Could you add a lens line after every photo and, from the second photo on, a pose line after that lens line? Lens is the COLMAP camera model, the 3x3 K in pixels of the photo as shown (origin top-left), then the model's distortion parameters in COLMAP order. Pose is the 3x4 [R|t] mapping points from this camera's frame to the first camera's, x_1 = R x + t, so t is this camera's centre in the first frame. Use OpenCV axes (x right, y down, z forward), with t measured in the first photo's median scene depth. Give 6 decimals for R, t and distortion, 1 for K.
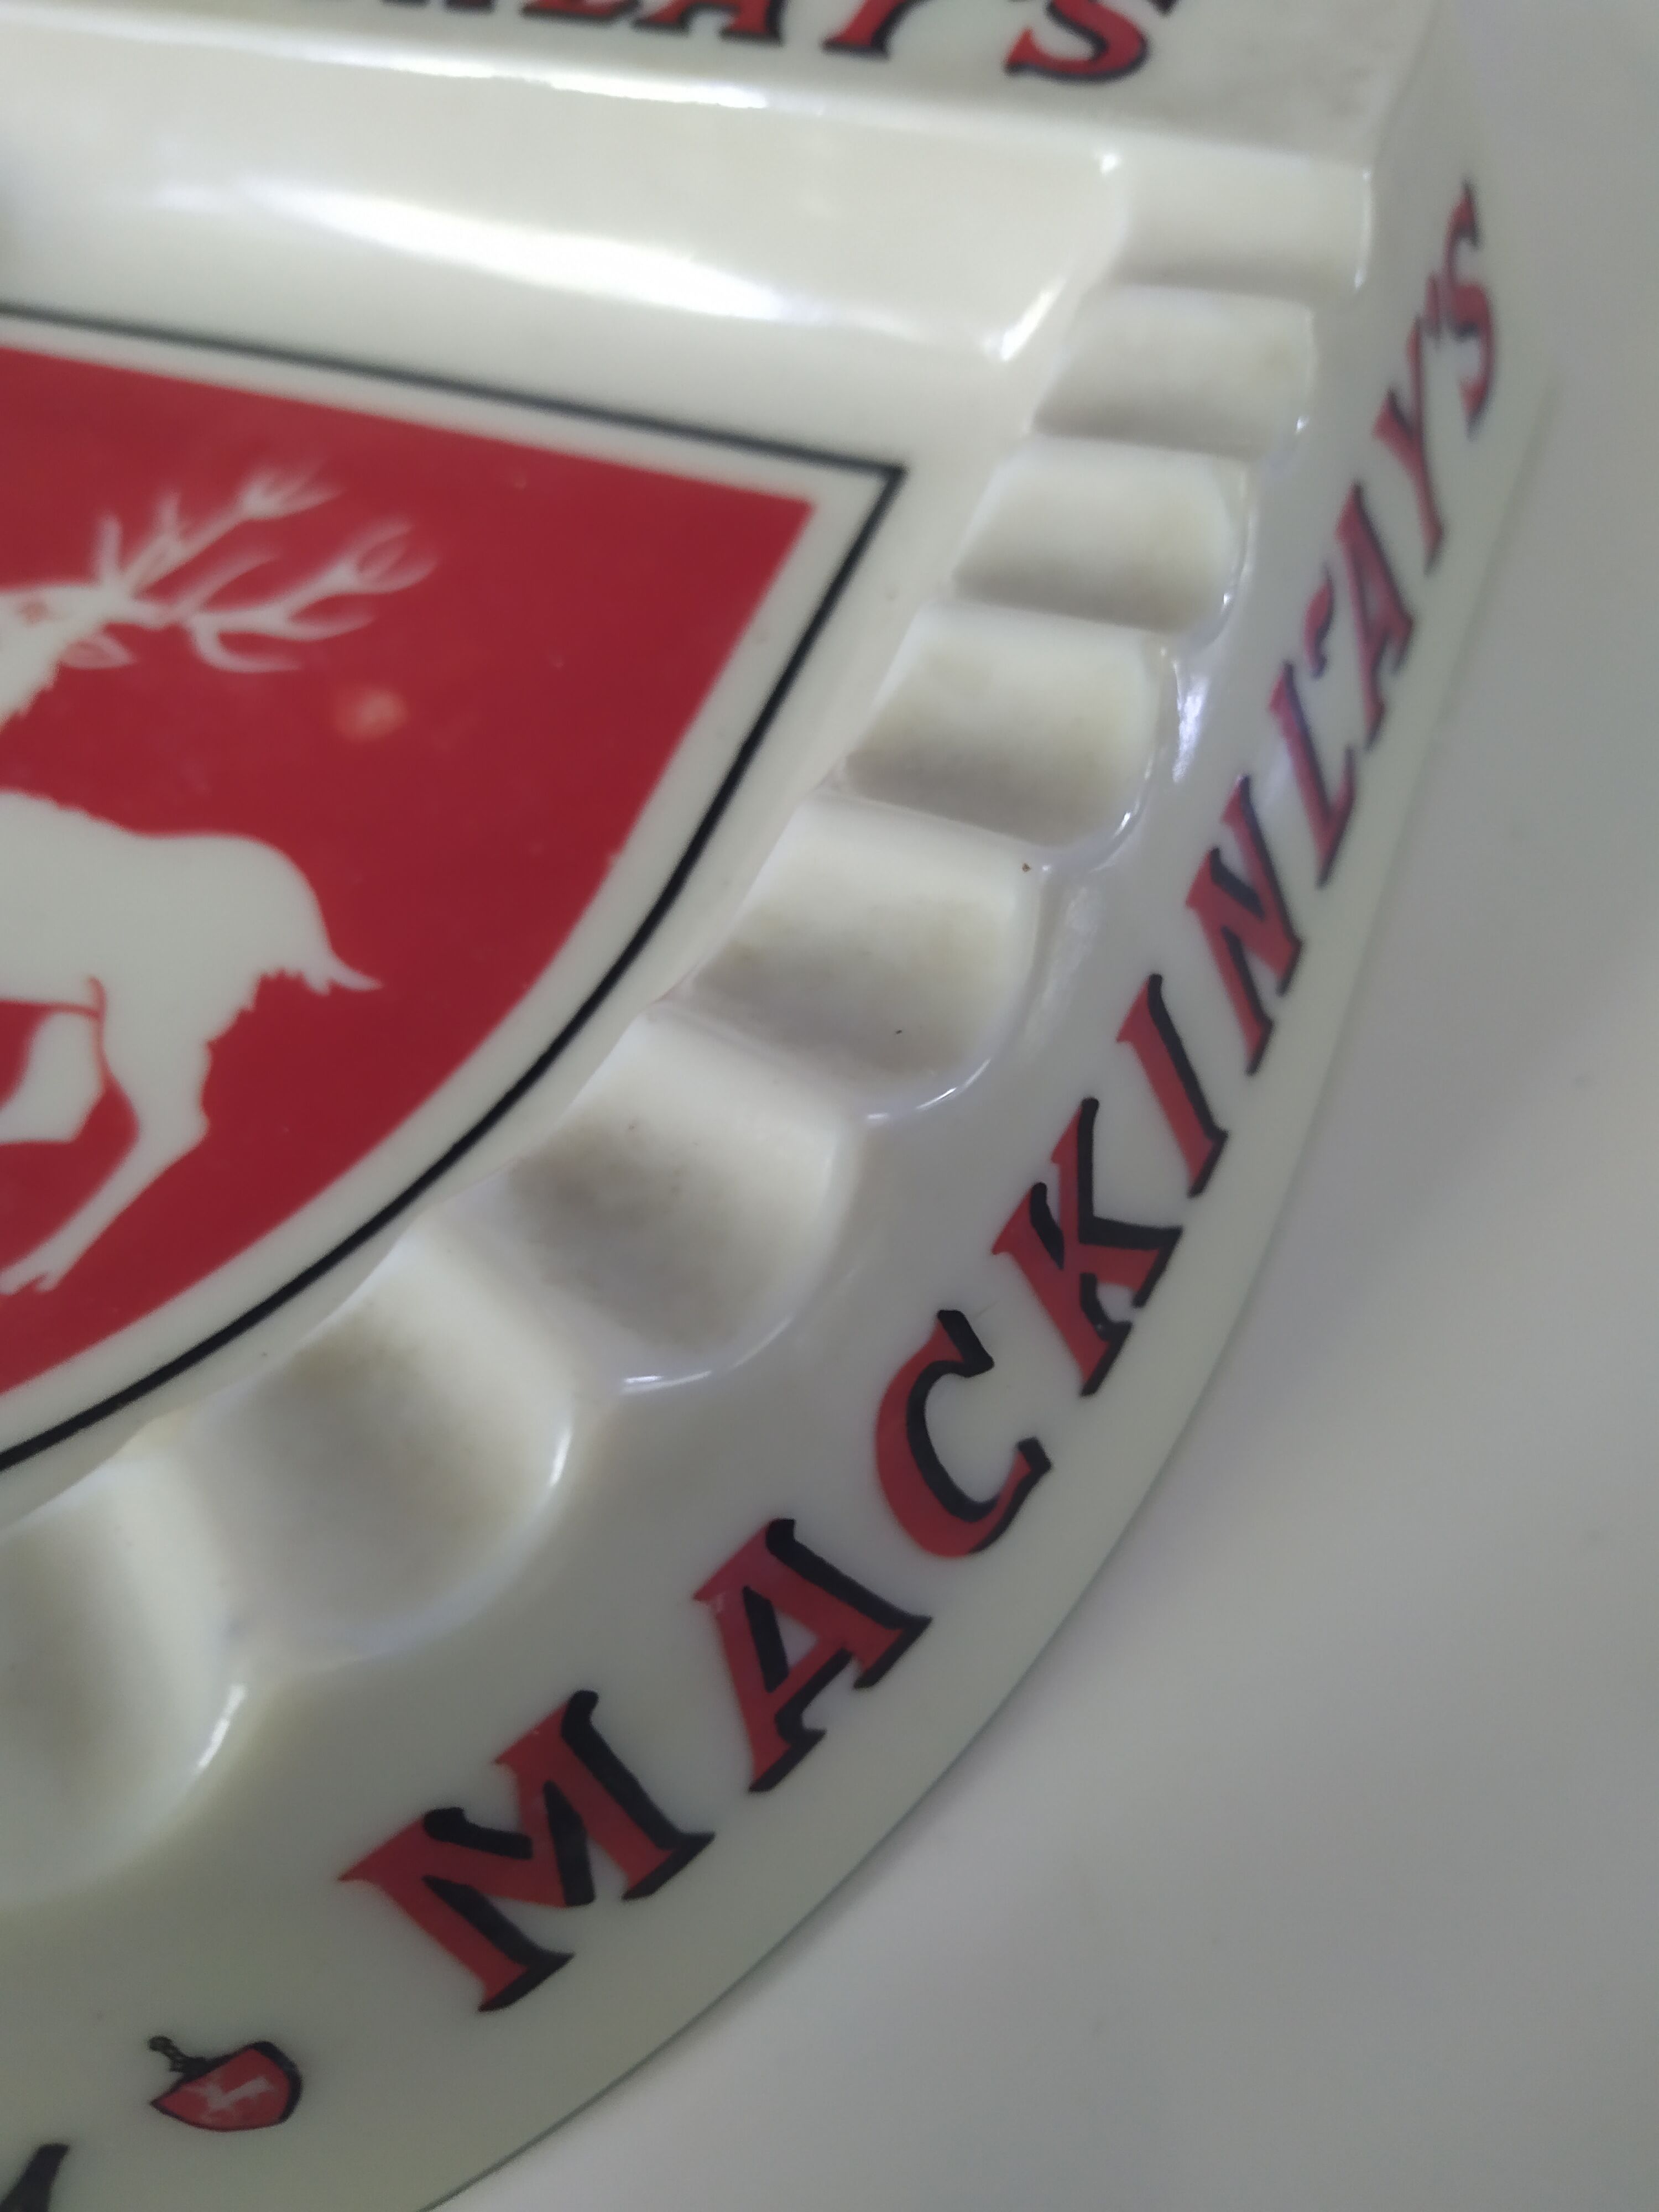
lens RADIAL K [[1776.1, 0, 825.3], [0, 1776.1, 1136.4], [0, 0, 1]] dist [0.127545, -0.356114]
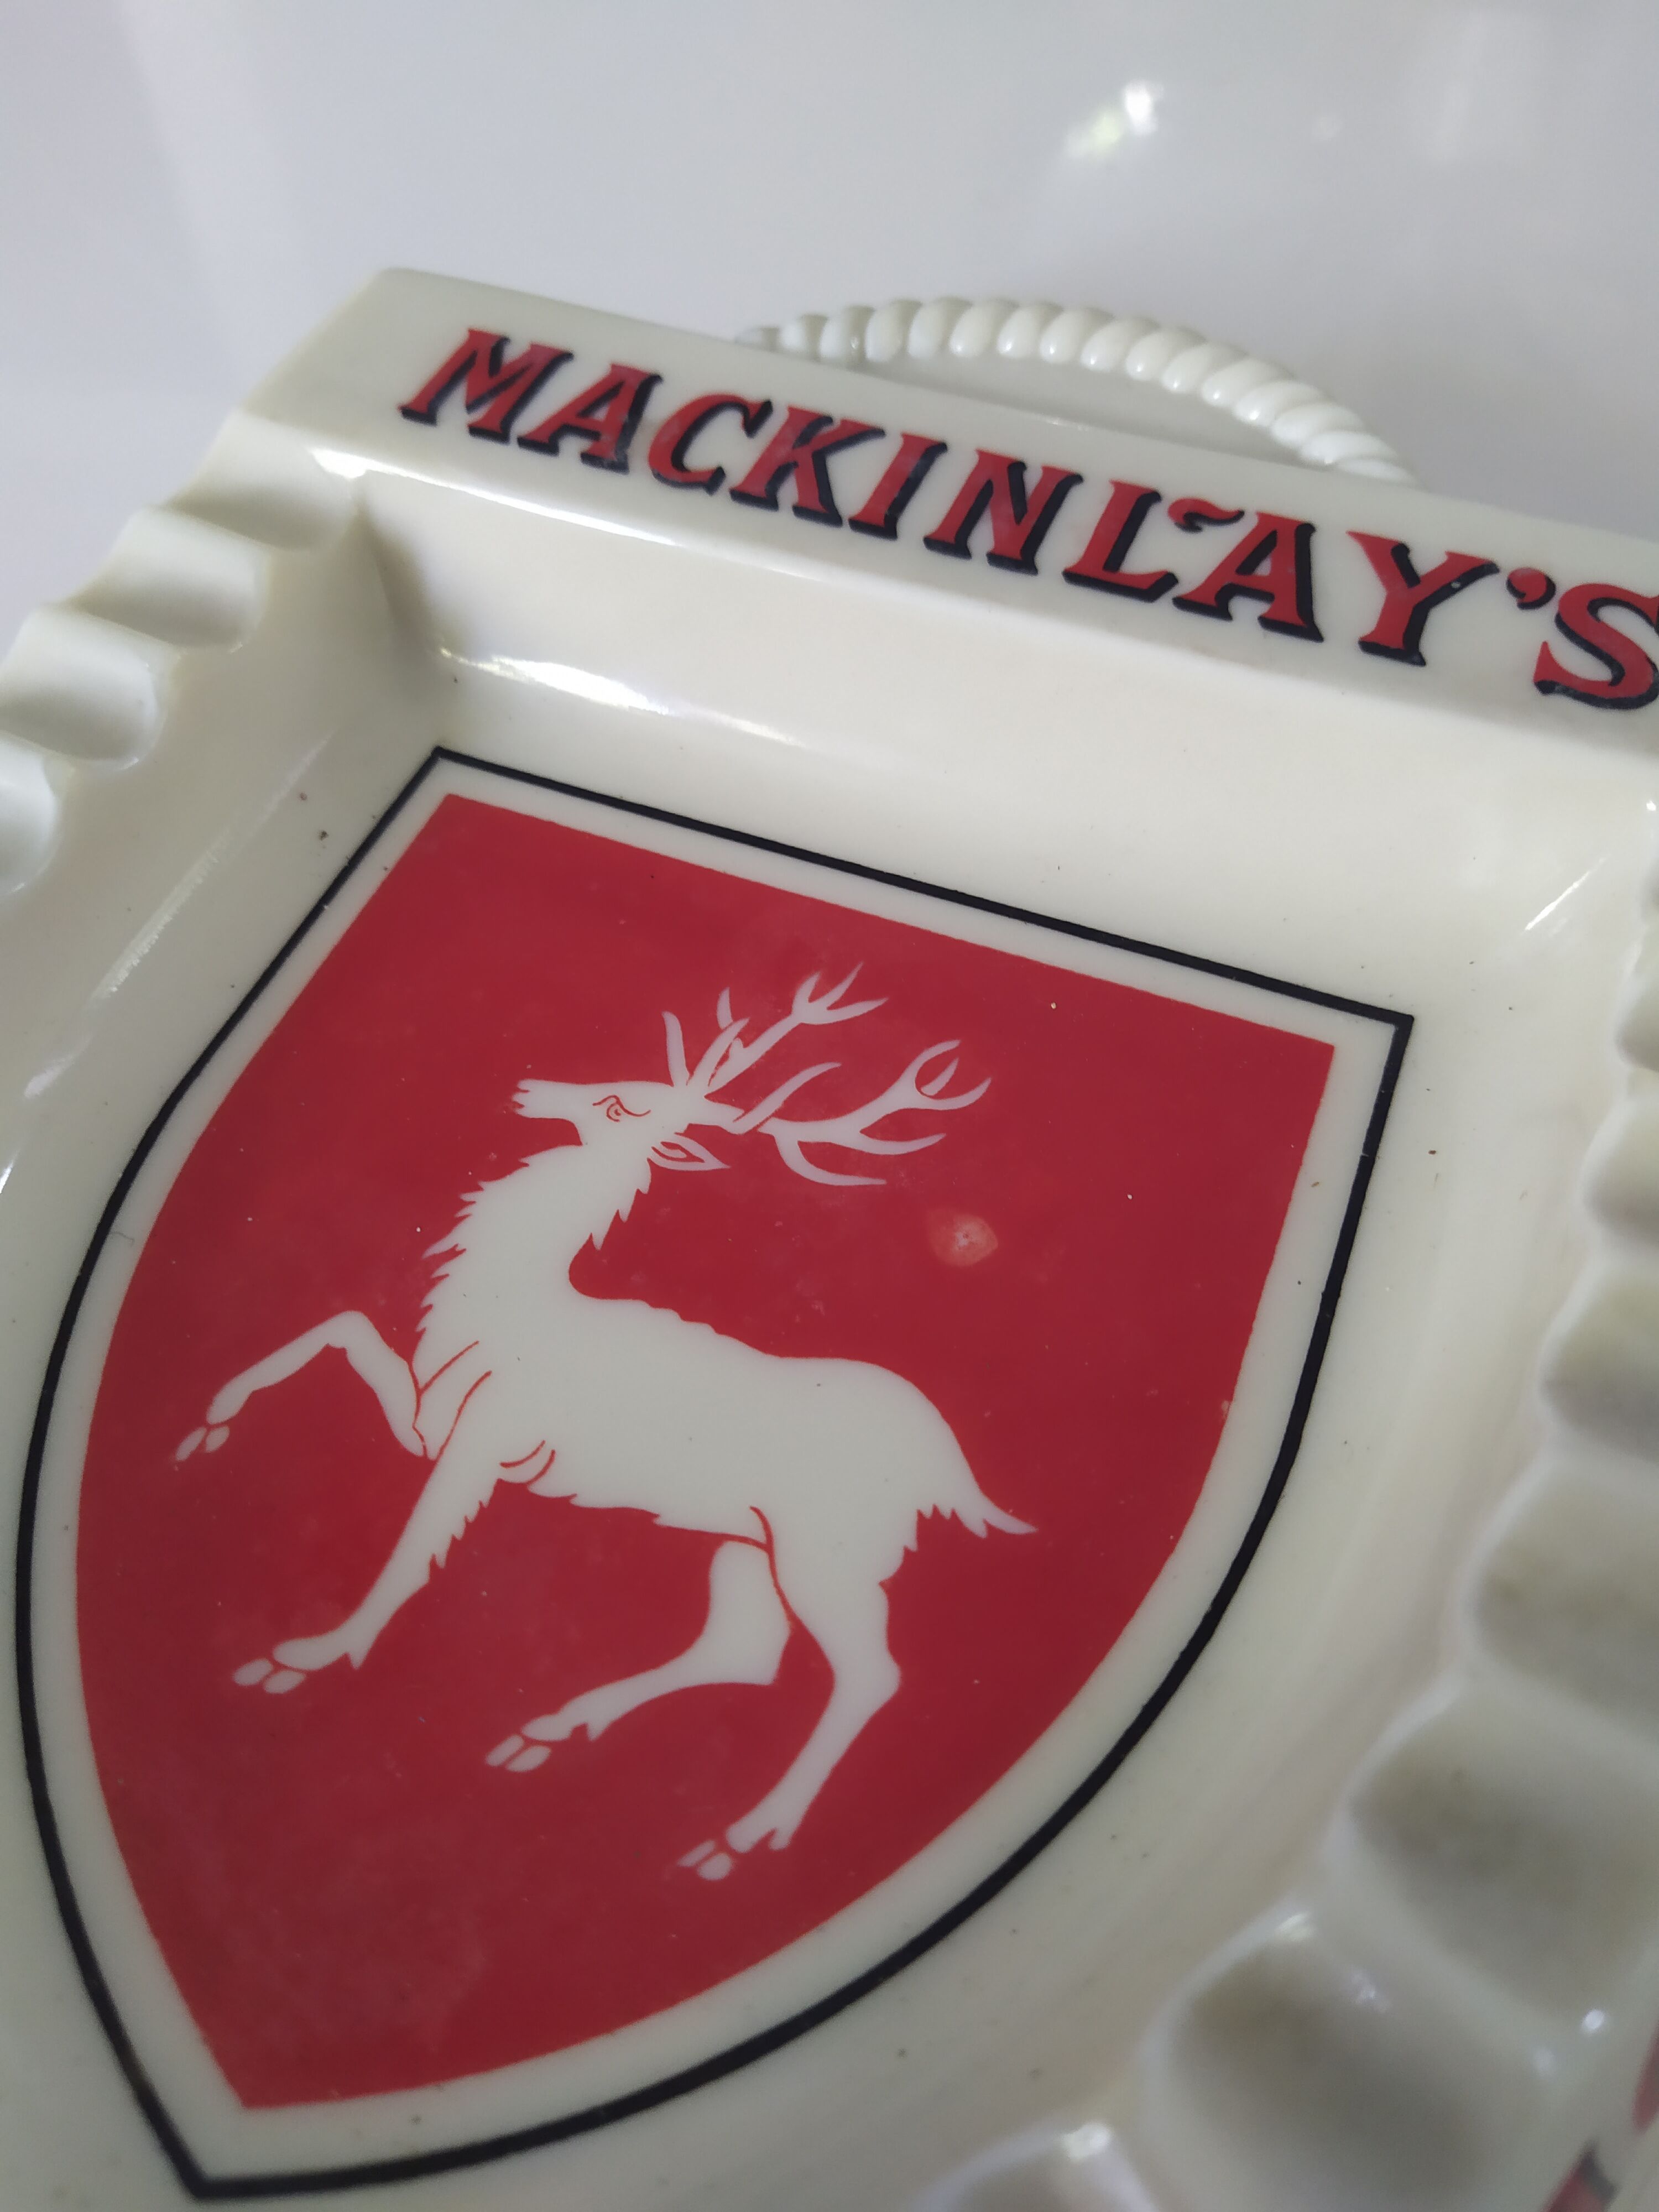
lens RADIAL K [[1788.7, 0, 812.8], [0, 1788.7, 1100.2], [0, 0, 1]] dist [0.052409, -0.157822]
pose [[0.997692, 0.041736, 0.053559, -0.409840], [-0.035877, 0.993715, -0.106036, -0.202040], [-0.057648, 0.103869, 0.992919, -0.086666]]
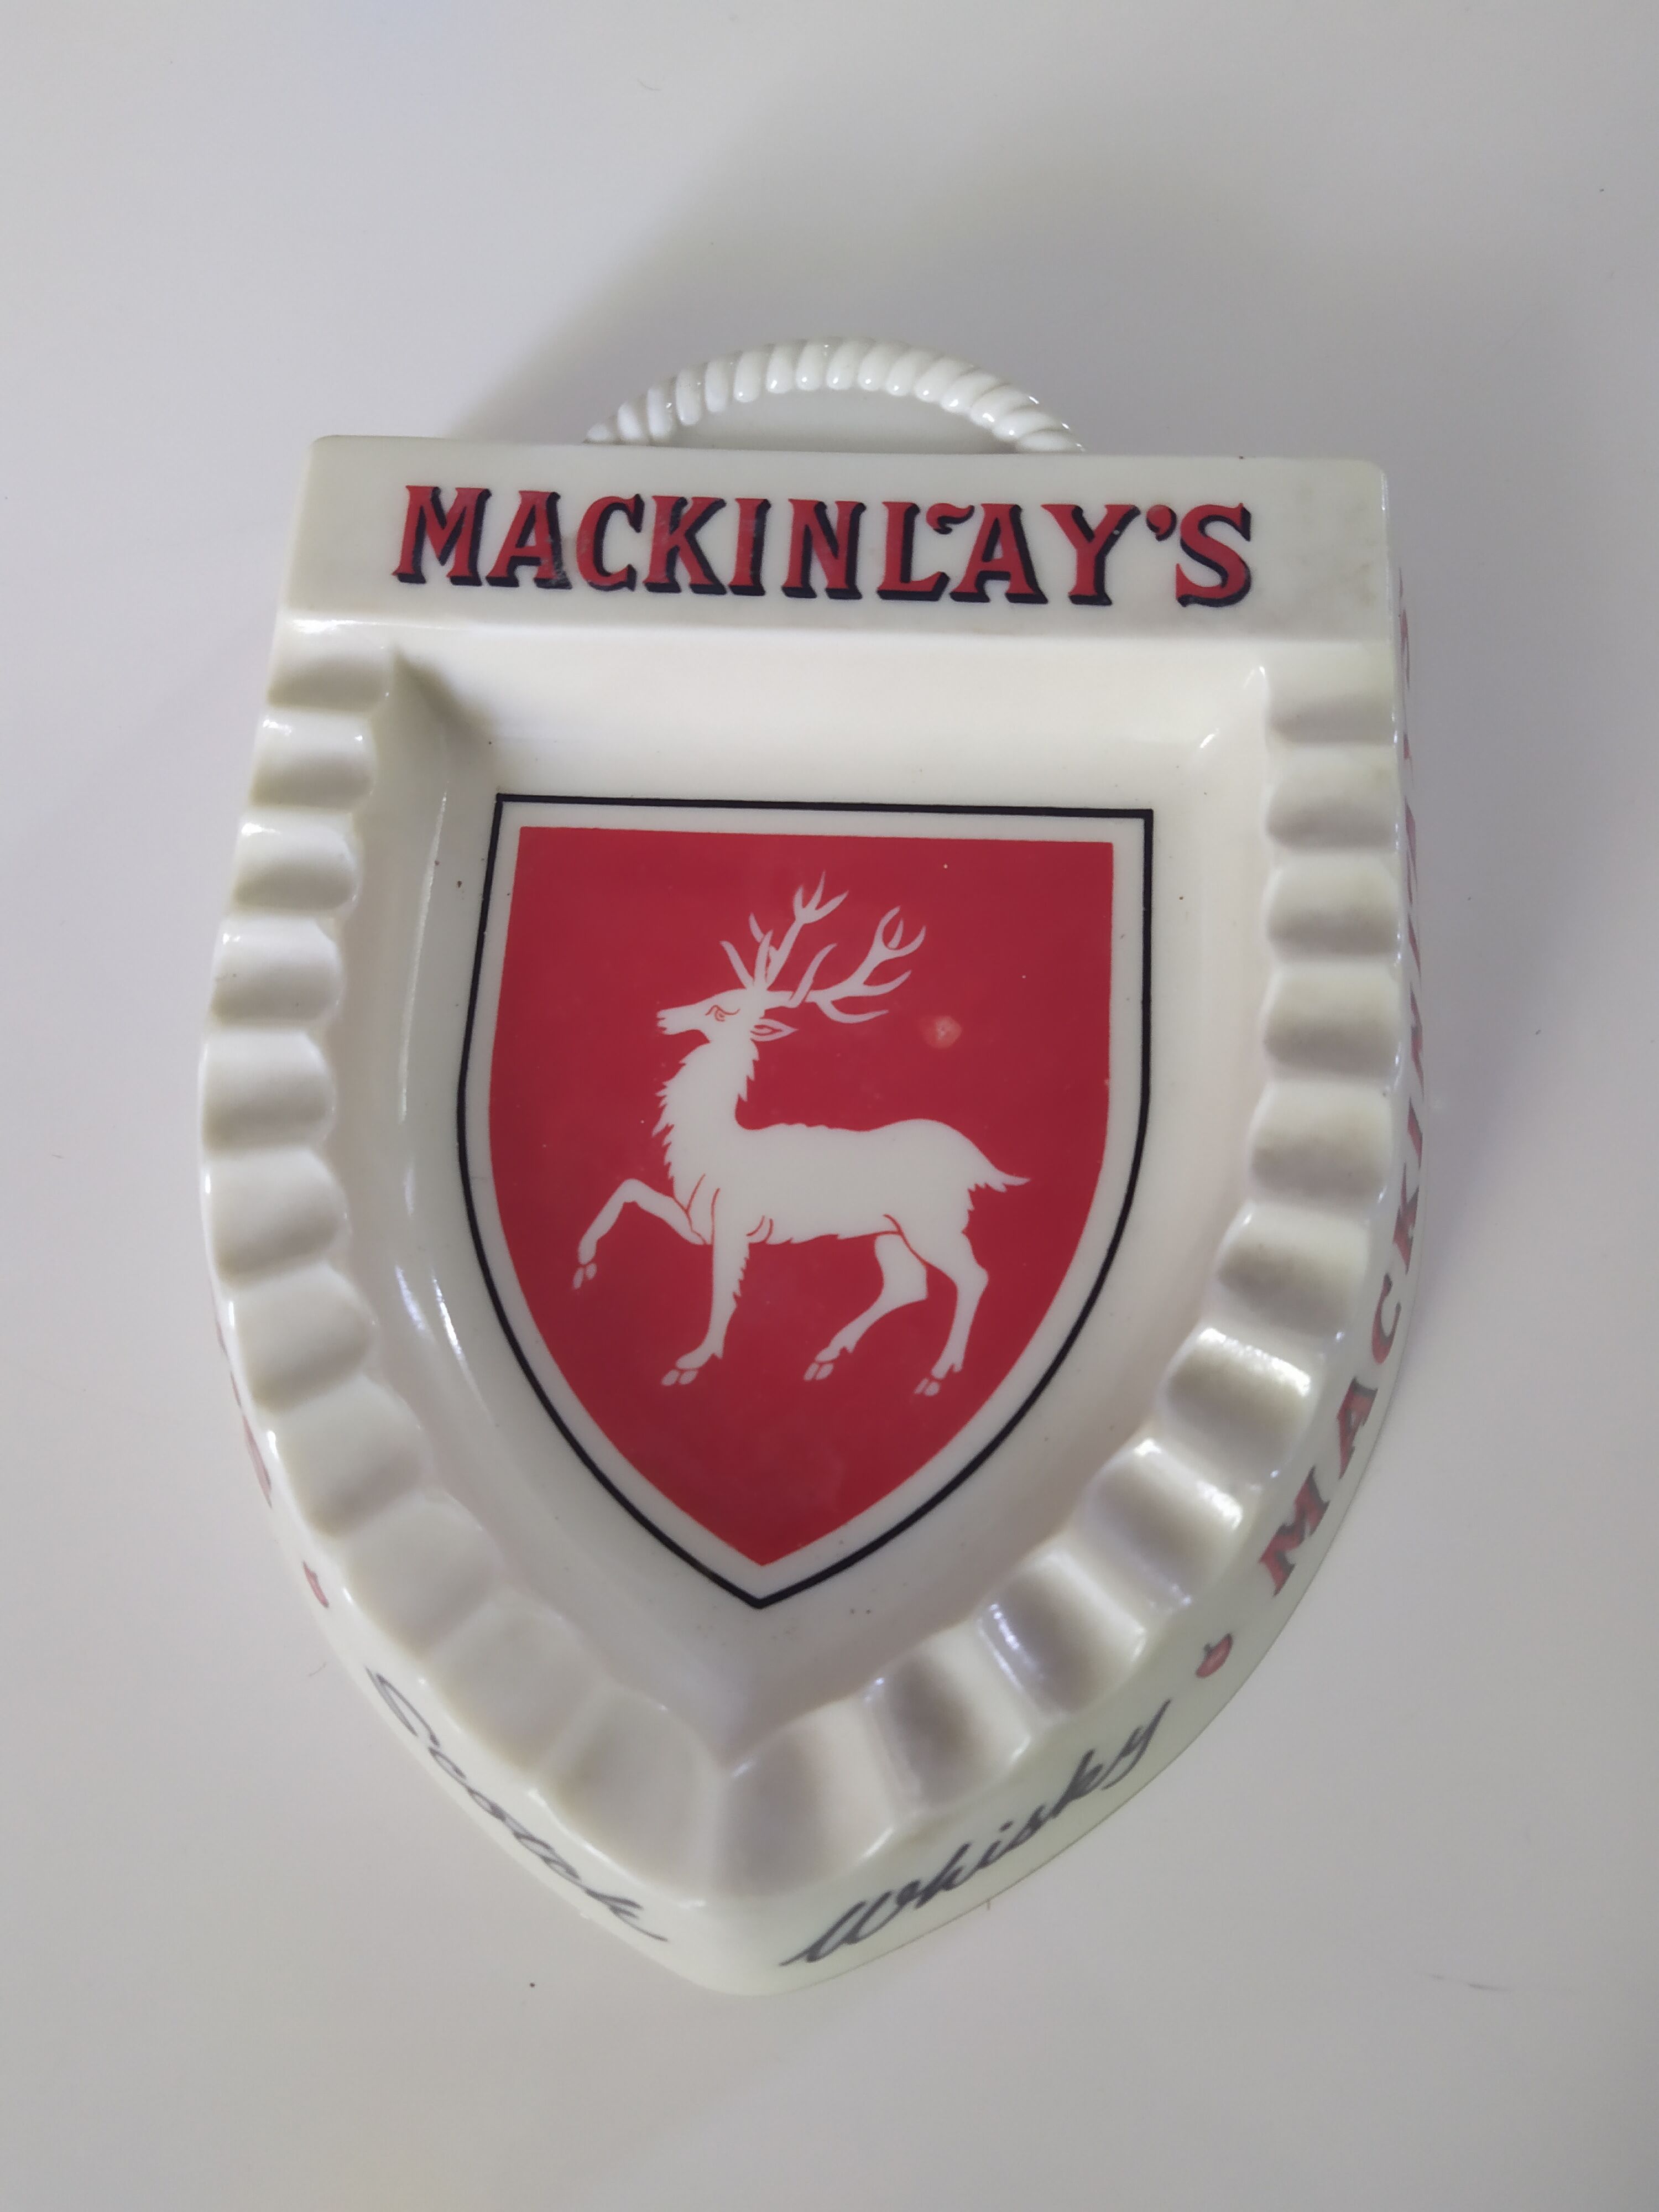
lens RADIAL K [[1776.1, 0, 825.3], [0, 1776.1, 1136.4], [0, 0, 1]] dist [0.127545, -0.356114]
pose [[0.948947, -0.288815, 0.126825, -0.650196], [0.260922, 0.944646, 0.198907, -0.543938], [-0.177252, -0.155661, 0.971777, -0.850326]]
